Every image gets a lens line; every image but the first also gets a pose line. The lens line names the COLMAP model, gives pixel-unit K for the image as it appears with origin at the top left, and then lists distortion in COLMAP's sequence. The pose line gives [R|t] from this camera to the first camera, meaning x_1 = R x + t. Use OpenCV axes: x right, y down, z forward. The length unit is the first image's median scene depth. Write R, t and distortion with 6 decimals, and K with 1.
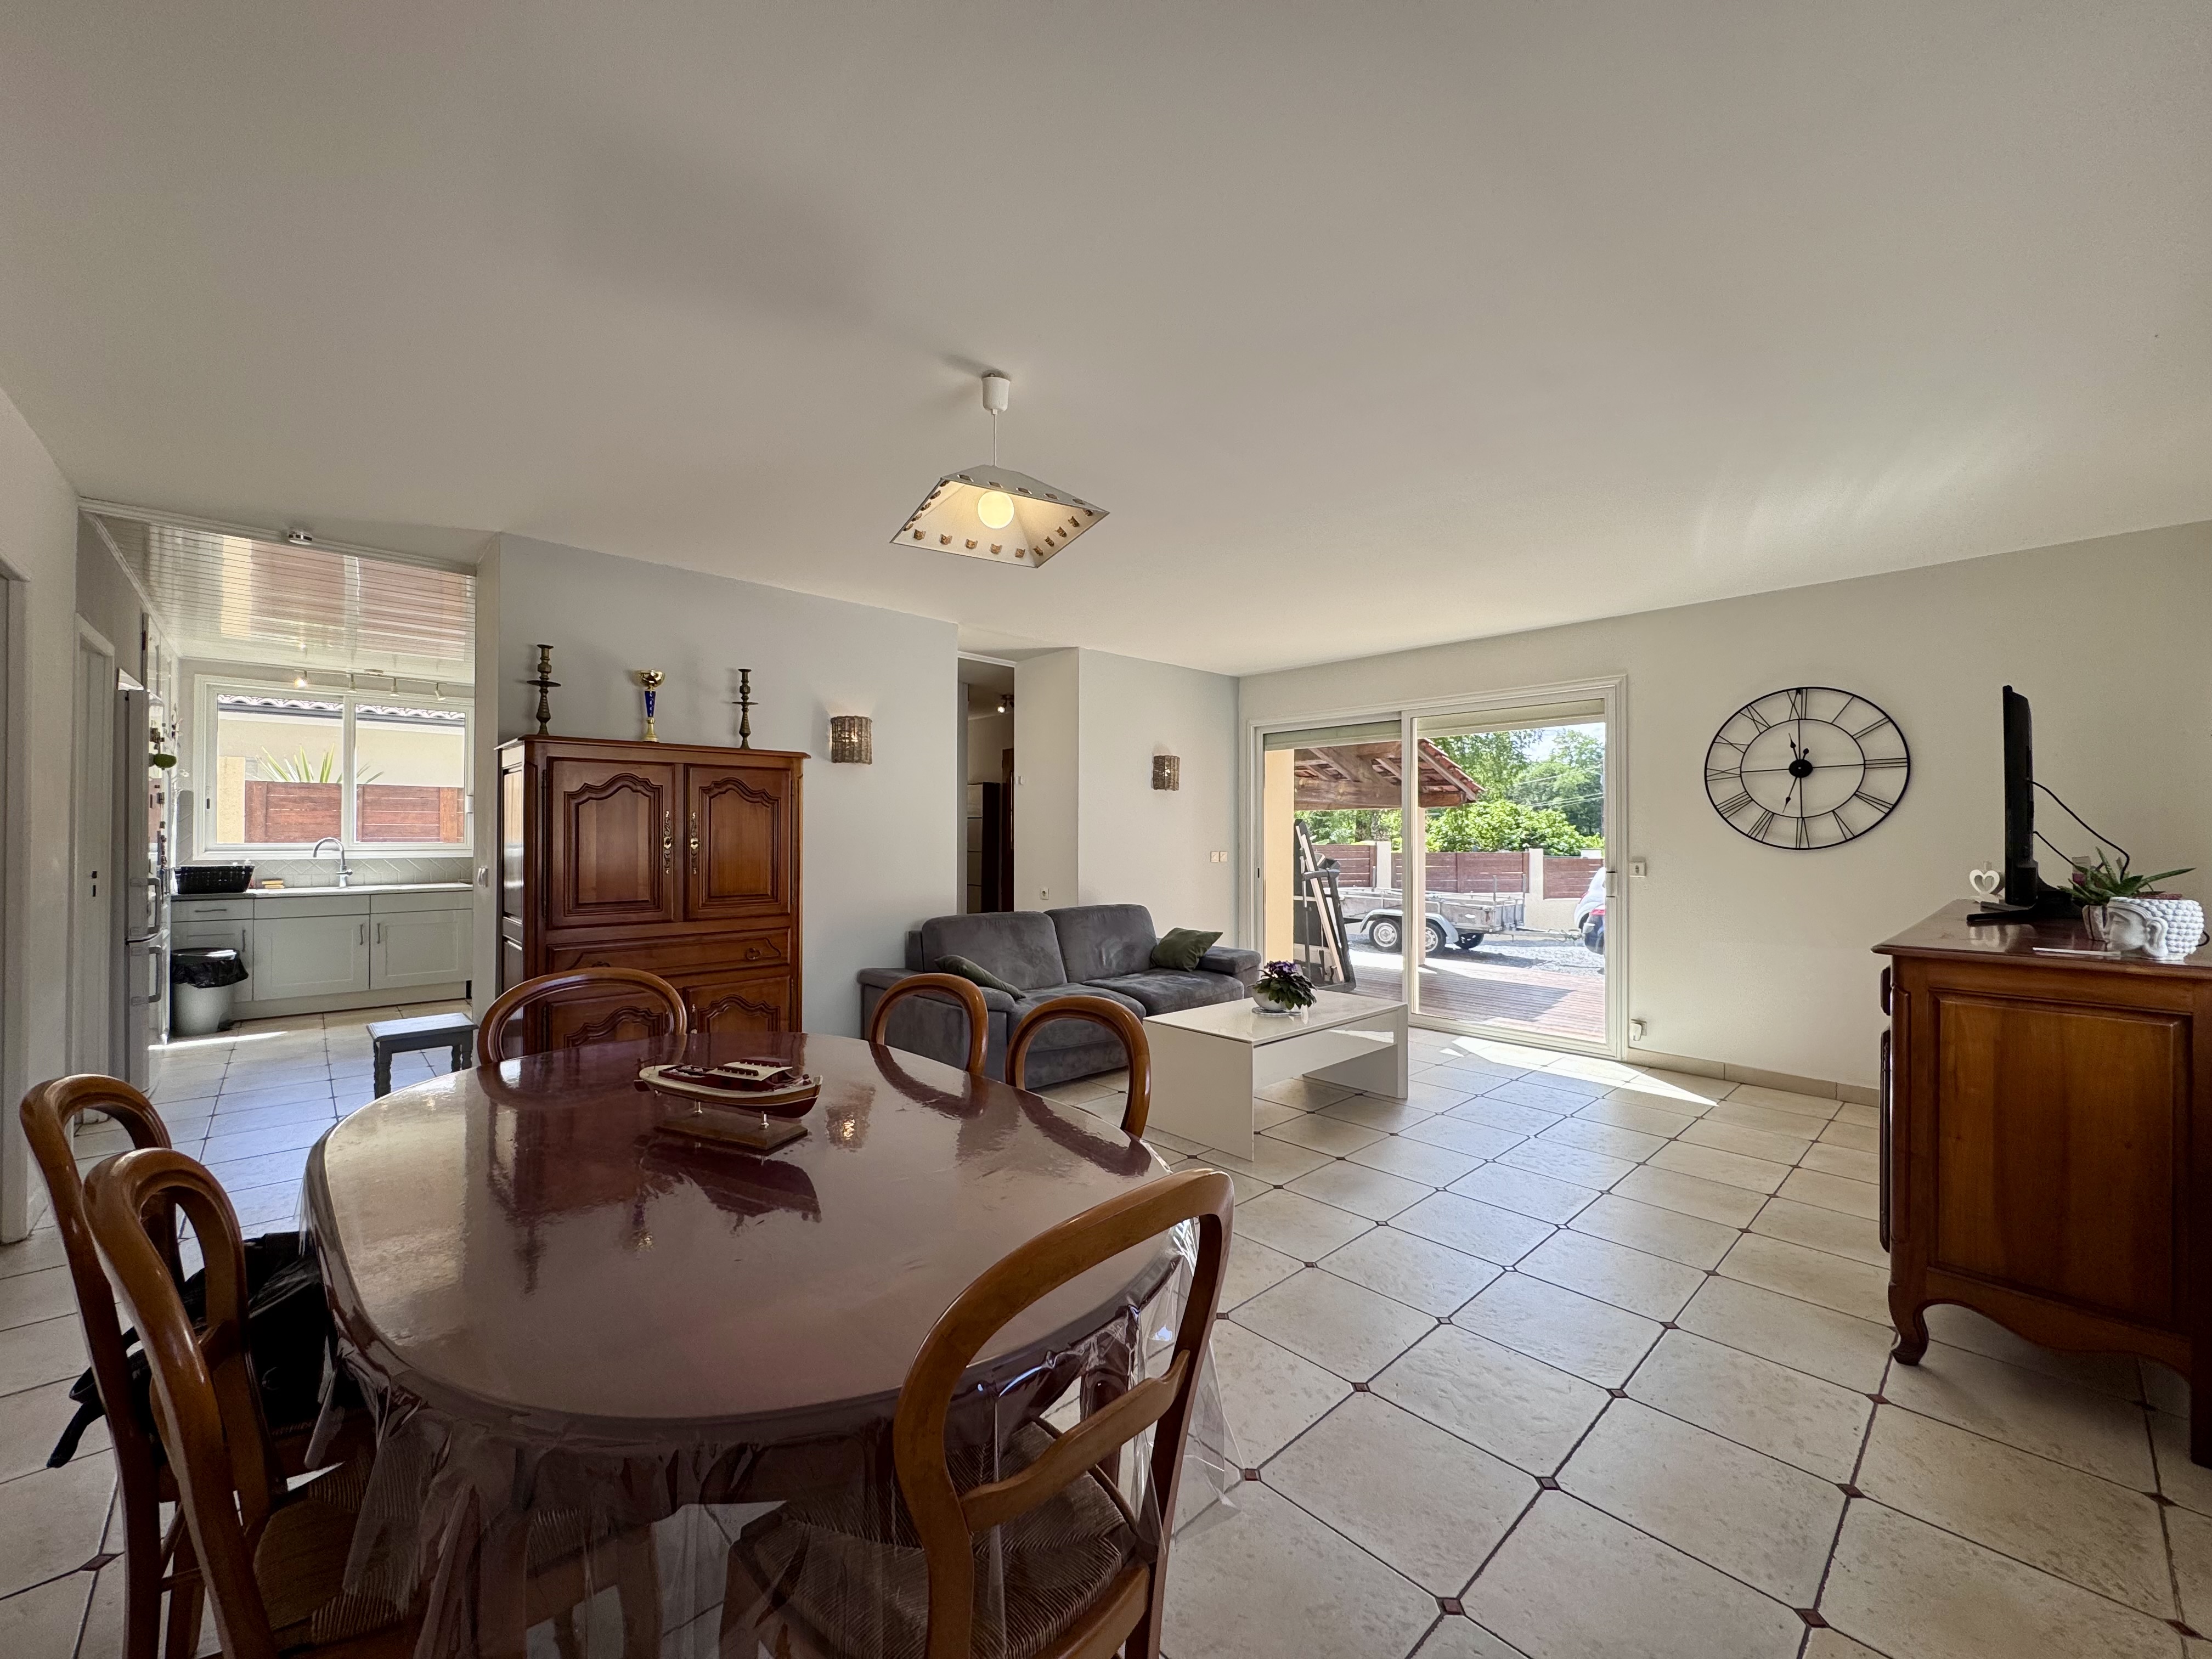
lens RADIAL K [[877.9, 0, 1106.0], [0, 877.9, 829.5], [0, 0, 1]] dist [0.000029, 0.000205]
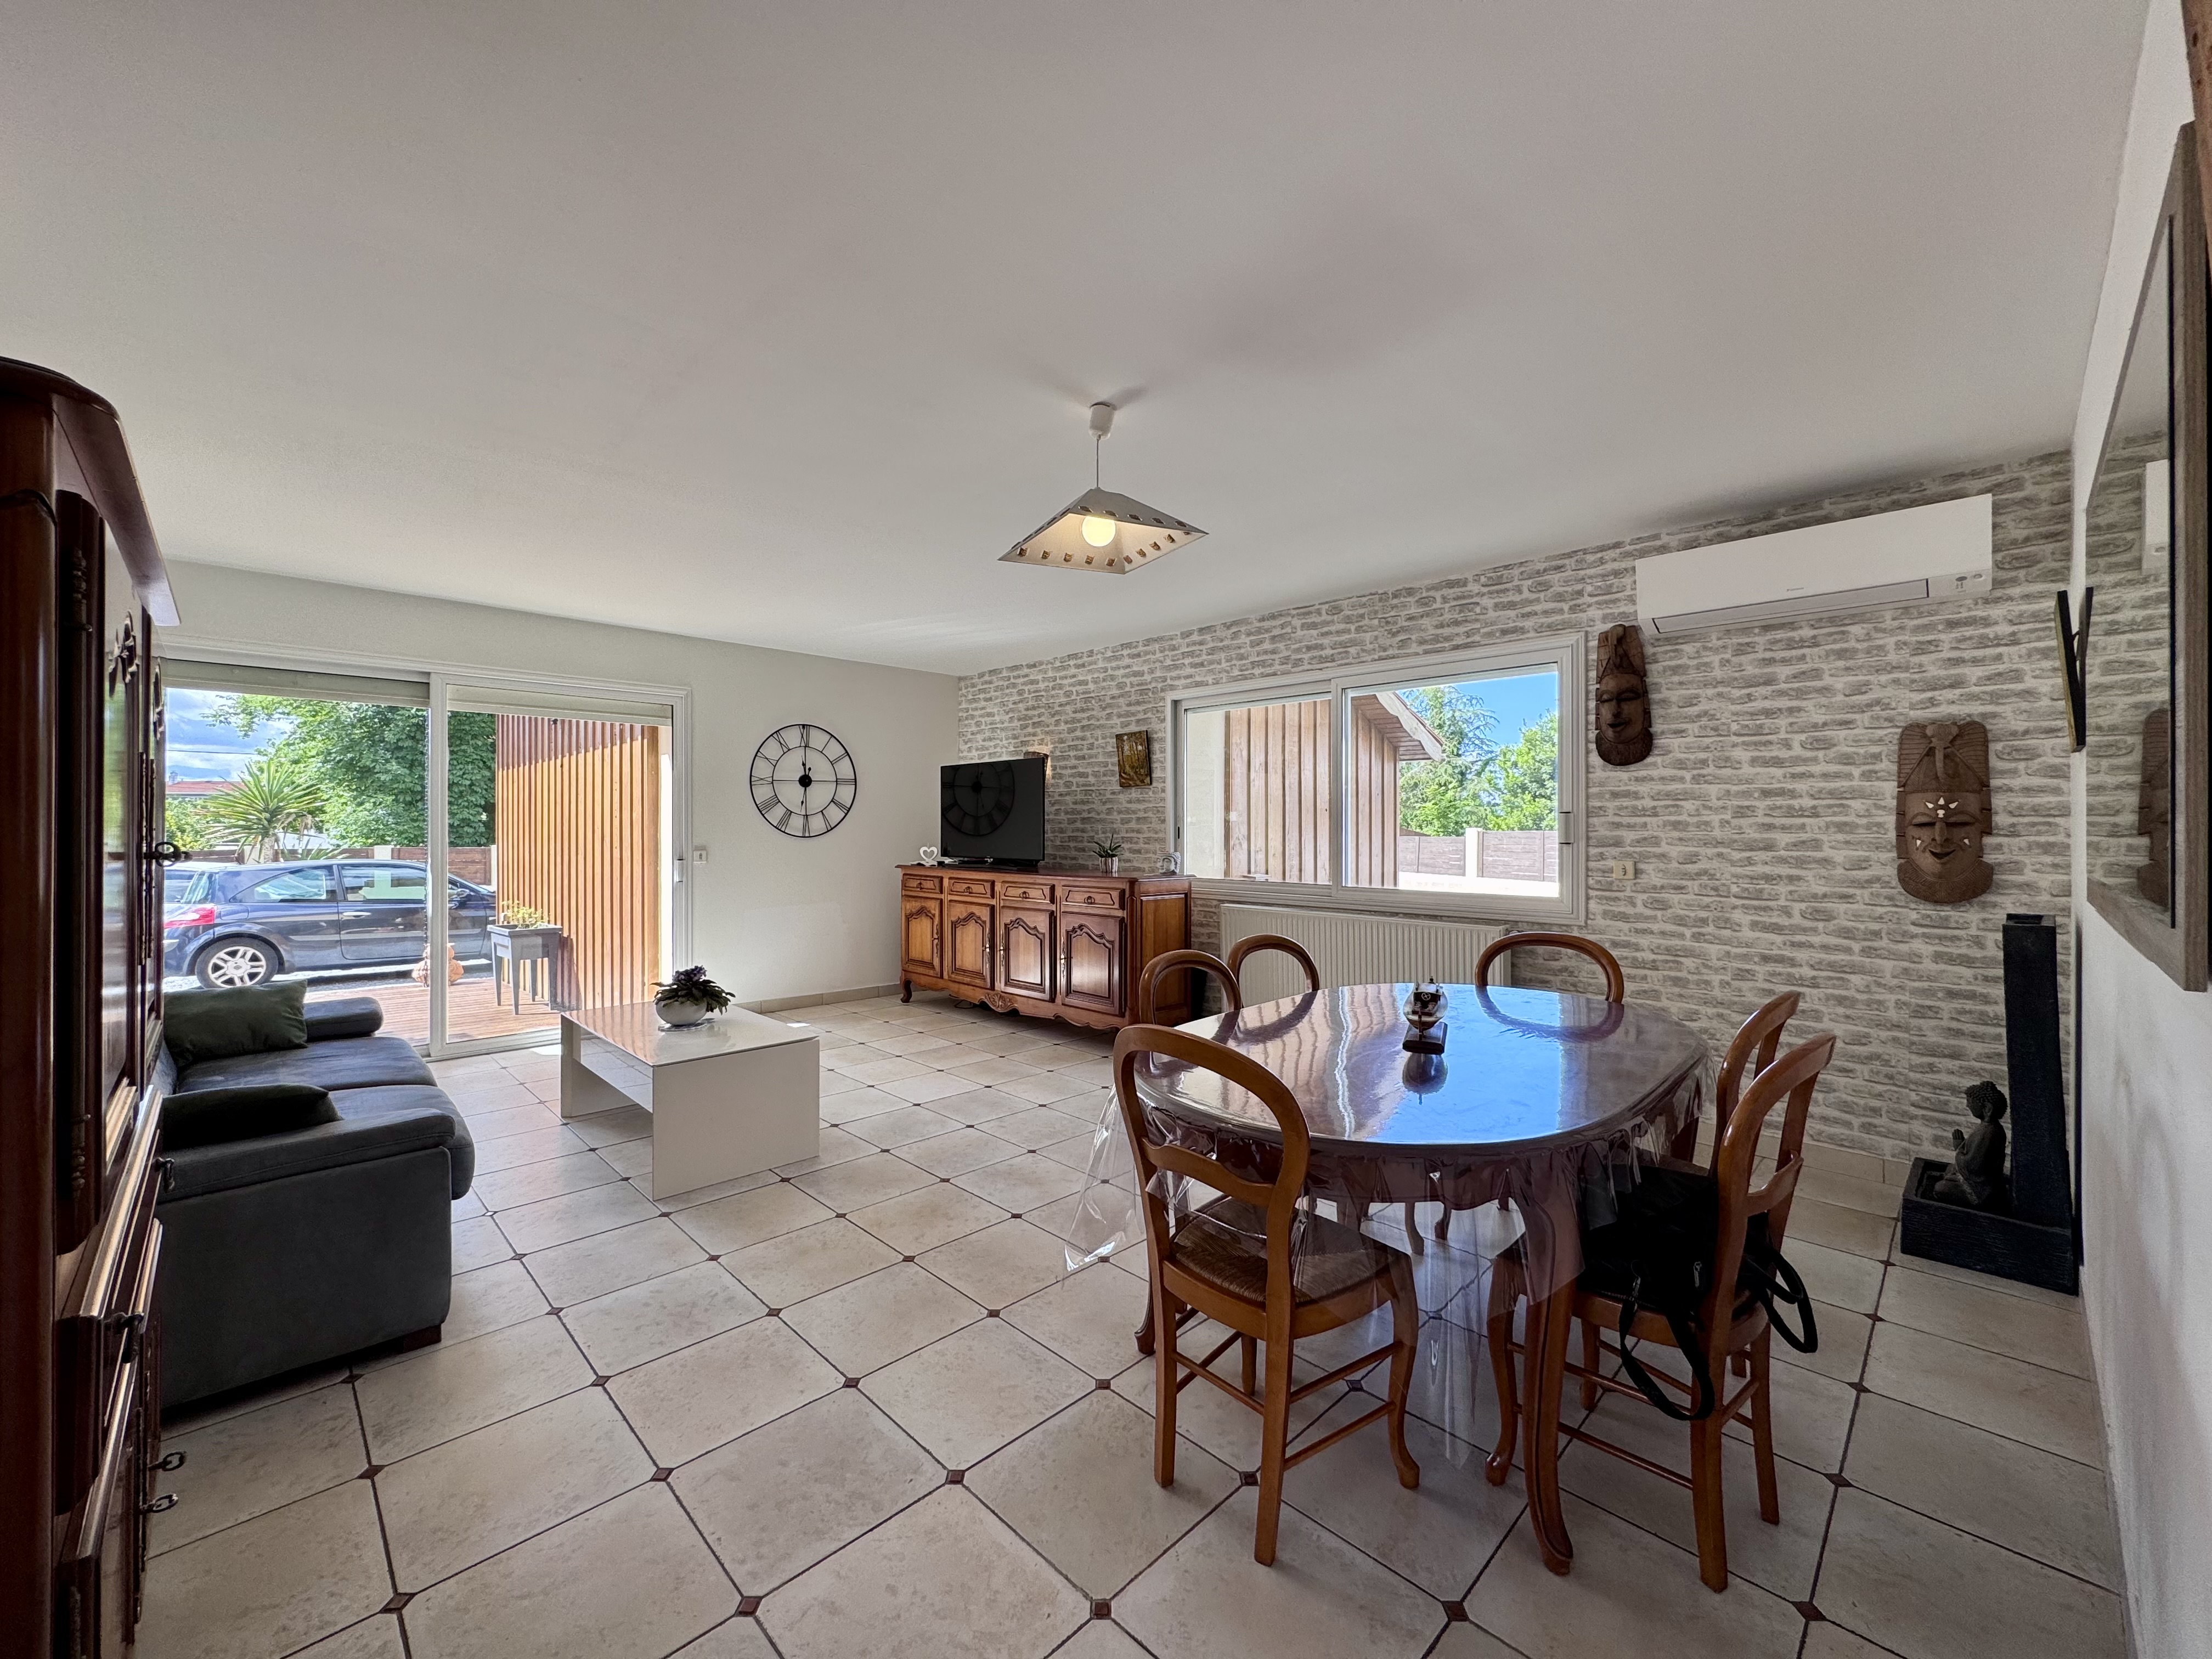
lens RADIAL K [[883.3, 0, 1093.8], [0, 883.3, 827.0], [0, 0, 1]] dist [-0.000429, -0.000224]
pose [[-0.019322, 0.000110, 0.999813, -0.626289], [-0.011211, 0.999937, -0.000327, 0.001111], [-0.999750, -0.011216, -0.019319, 0.528874]]
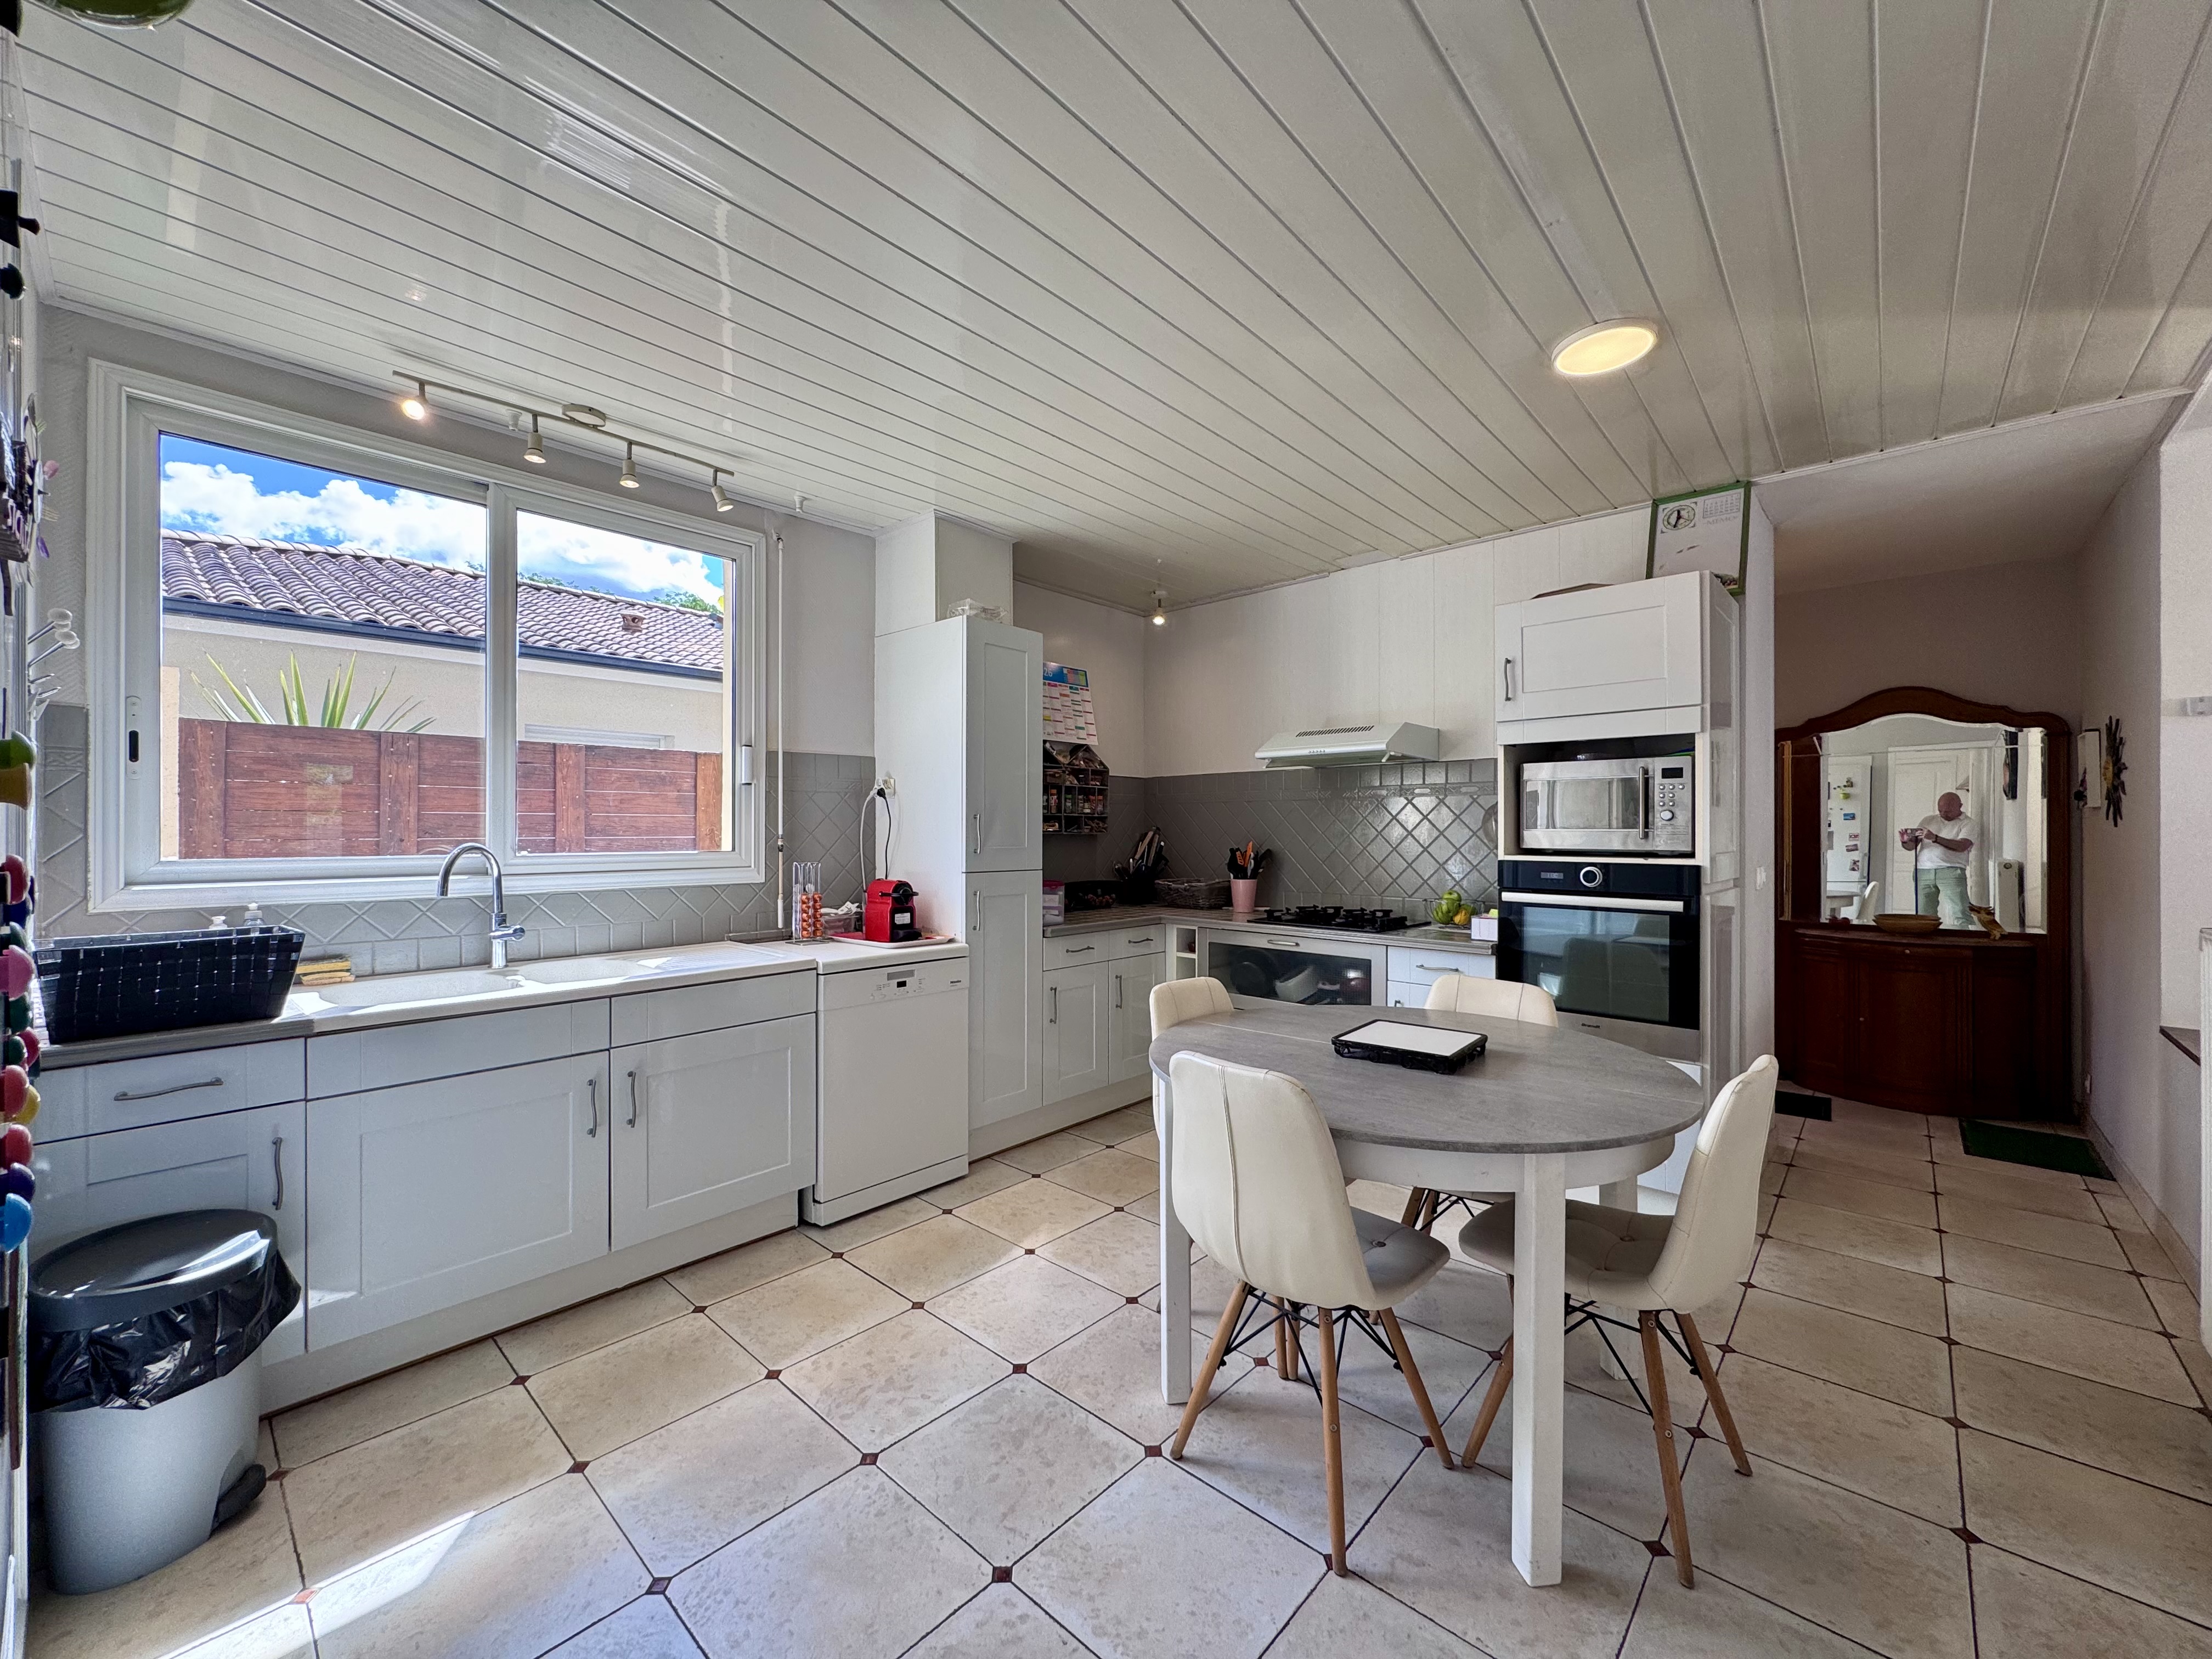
lens RADIAL K [[883.3, 0, 1093.8], [0, 883.3, 827.0], [0, 0, 1]] dist [-0.000429, -0.000224]
pose [[0.996875, -0.005343, 0.078818, -0.922154], [0.005064, 0.999980, 0.003740, 0.004644], [-0.078836, -0.003329, 0.996882, 0.854586]]
